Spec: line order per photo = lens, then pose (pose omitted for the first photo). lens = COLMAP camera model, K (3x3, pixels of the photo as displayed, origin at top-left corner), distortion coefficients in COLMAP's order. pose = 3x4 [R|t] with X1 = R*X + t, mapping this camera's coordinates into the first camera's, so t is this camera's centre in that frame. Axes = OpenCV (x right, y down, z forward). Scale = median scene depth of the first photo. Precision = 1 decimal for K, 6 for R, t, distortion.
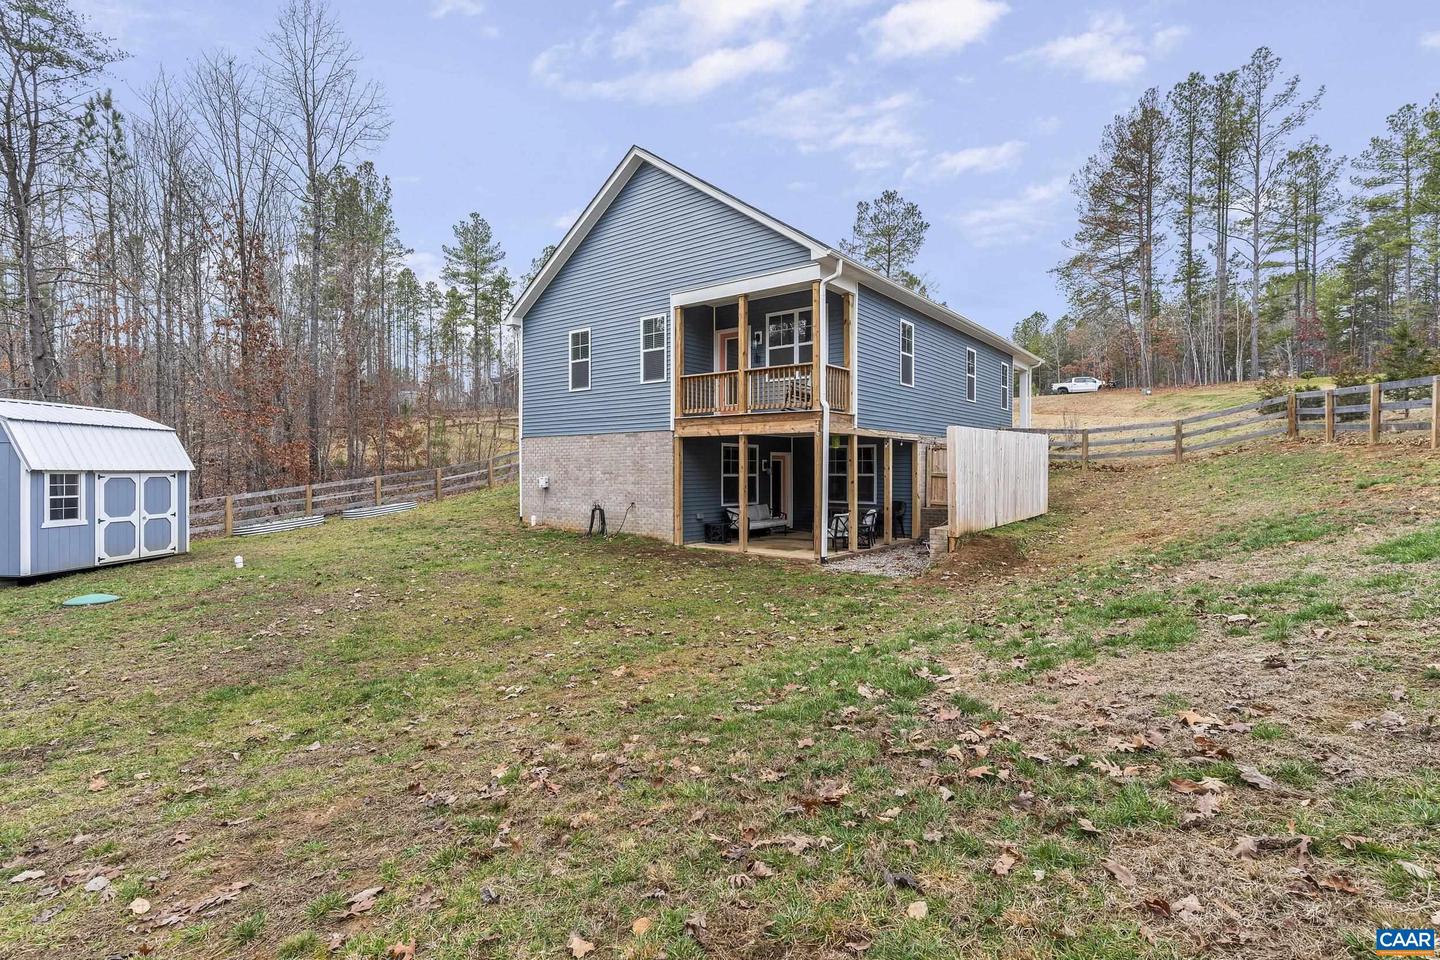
lens RADIAL K [[699.5, 0, 709.5], [0, 699.5, 472.8], [0, 0, 1]] dist [0.002949, -0.000791]
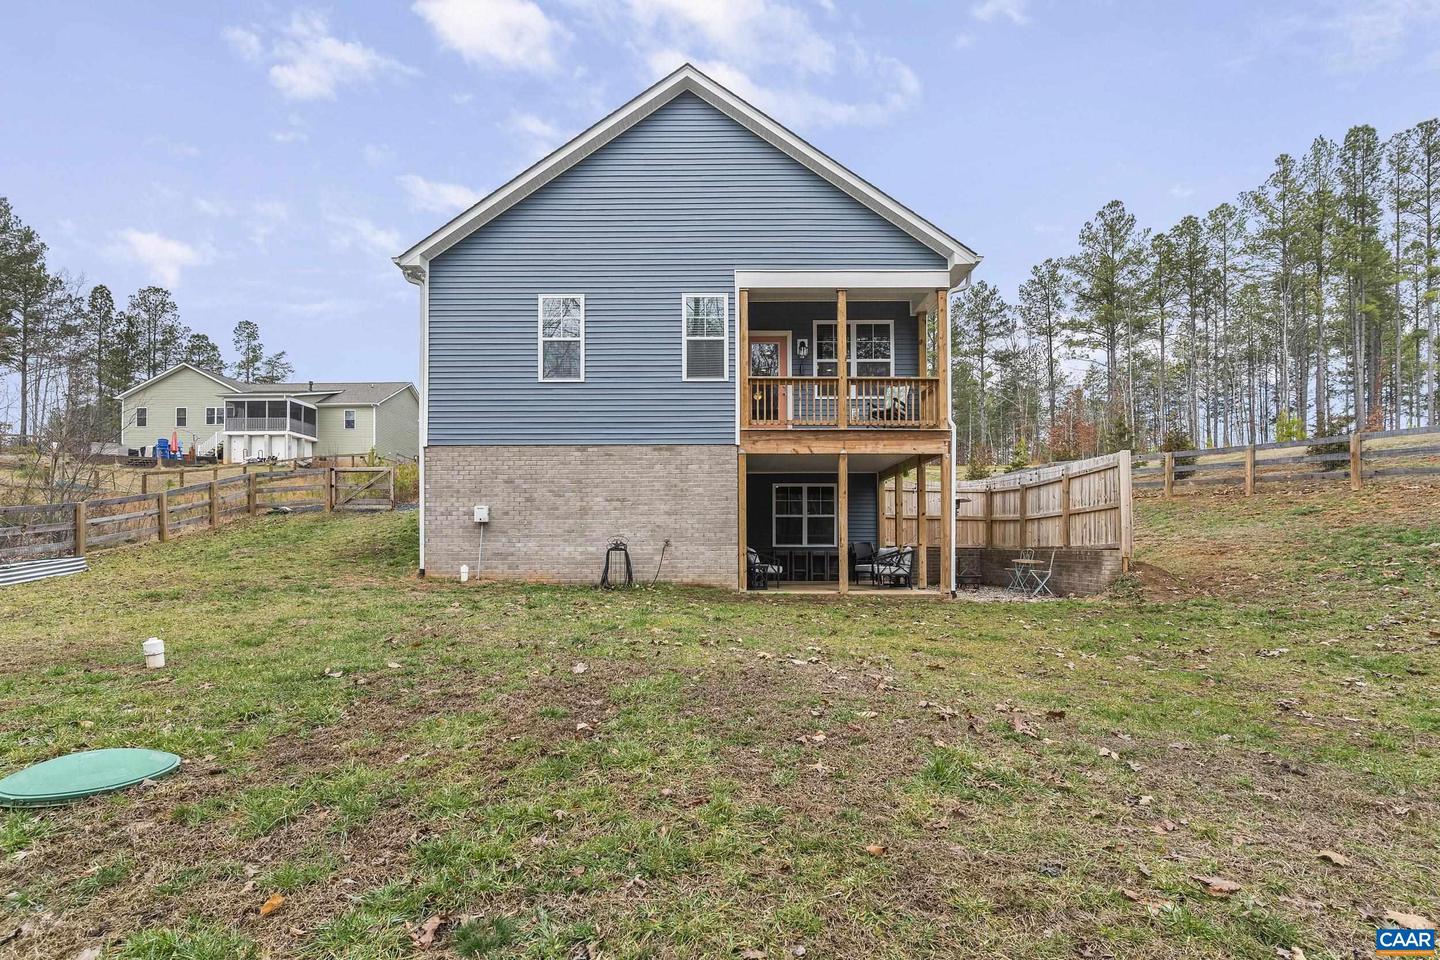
lens RADIAL K [[699.5, 0, 719.4], [0, 699.5, 493.2], [0, 0, 1]] dist [0.002949, -0.000791]
pose [[0.787228, 0.006994, 0.616622, -0.565771], [0.004289, 0.999849, -0.016816, 0.006596], [-0.616647, 0.015883, 0.787079, 0.408968]]
